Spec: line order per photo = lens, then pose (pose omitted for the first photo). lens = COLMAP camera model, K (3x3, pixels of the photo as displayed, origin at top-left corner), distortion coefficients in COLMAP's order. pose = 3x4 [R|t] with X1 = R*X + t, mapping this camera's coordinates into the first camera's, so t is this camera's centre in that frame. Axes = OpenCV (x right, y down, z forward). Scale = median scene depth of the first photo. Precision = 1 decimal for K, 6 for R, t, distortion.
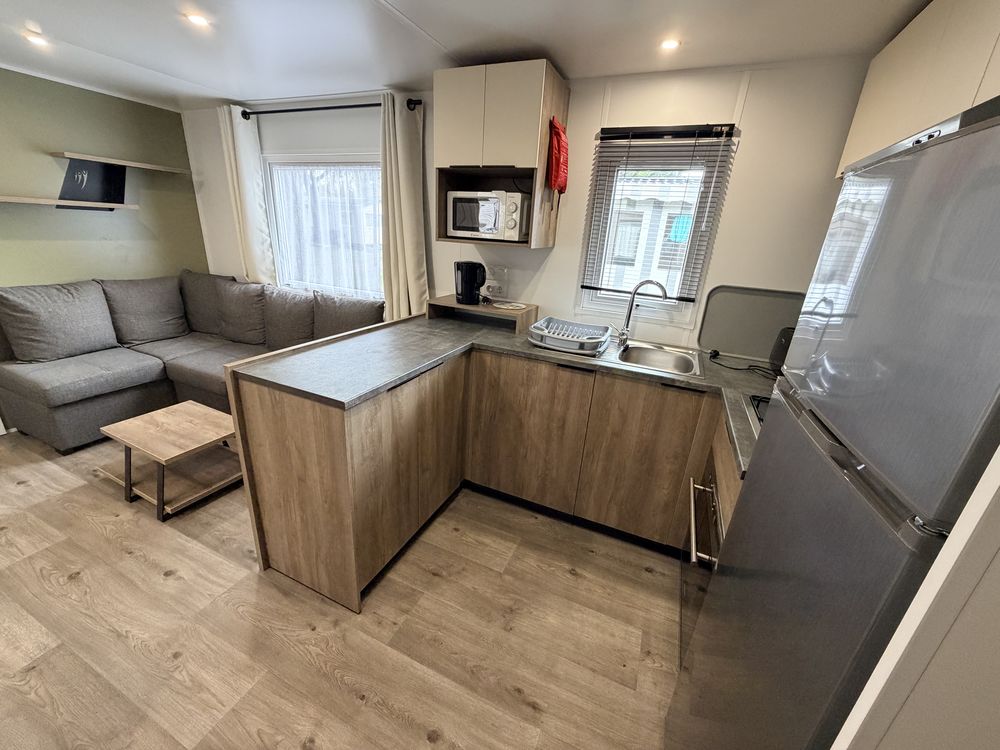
lens RADIAL K [[397.7, 0, 496.3], [0, 397.7, 375.7], [0, 0, 1]] dist [-0.000257, 0.000108]
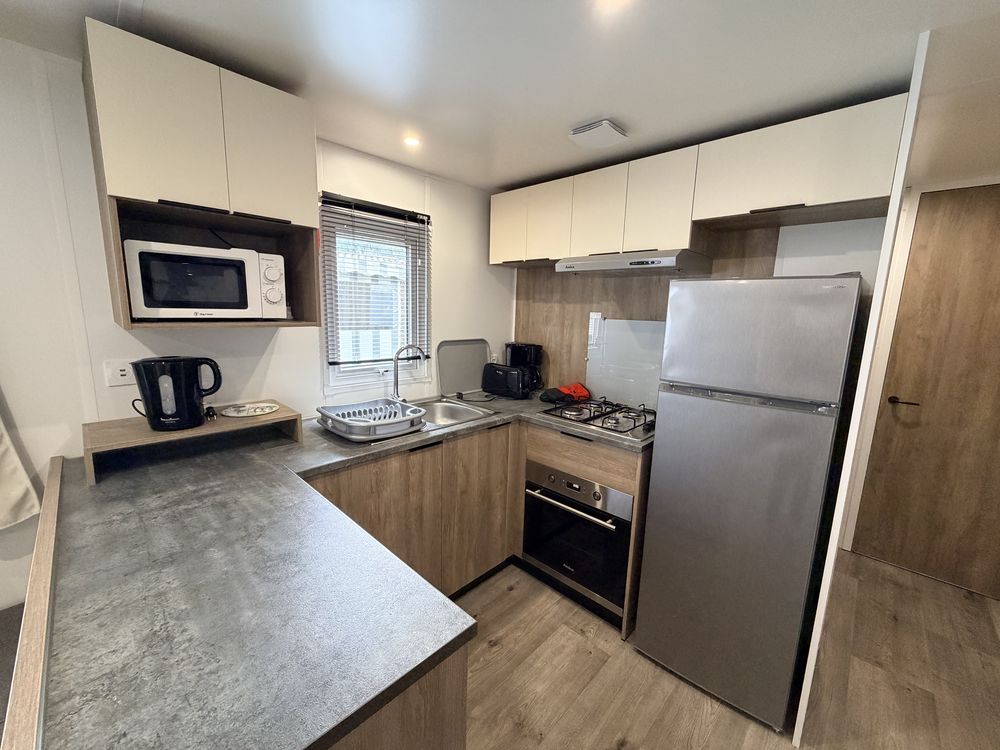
lens RADIAL K [[397.7, 0, 495.3], [0, 397.7, 375.7], [0, 0, 1]] dist [-0.000257, 0.000108]
pose [[0.339876, -0.206876, 0.917435, -0.519488], [0.317275, 0.943541, 0.095224, -0.195216], [-0.885337, 0.258715, 0.386323, 0.425344]]
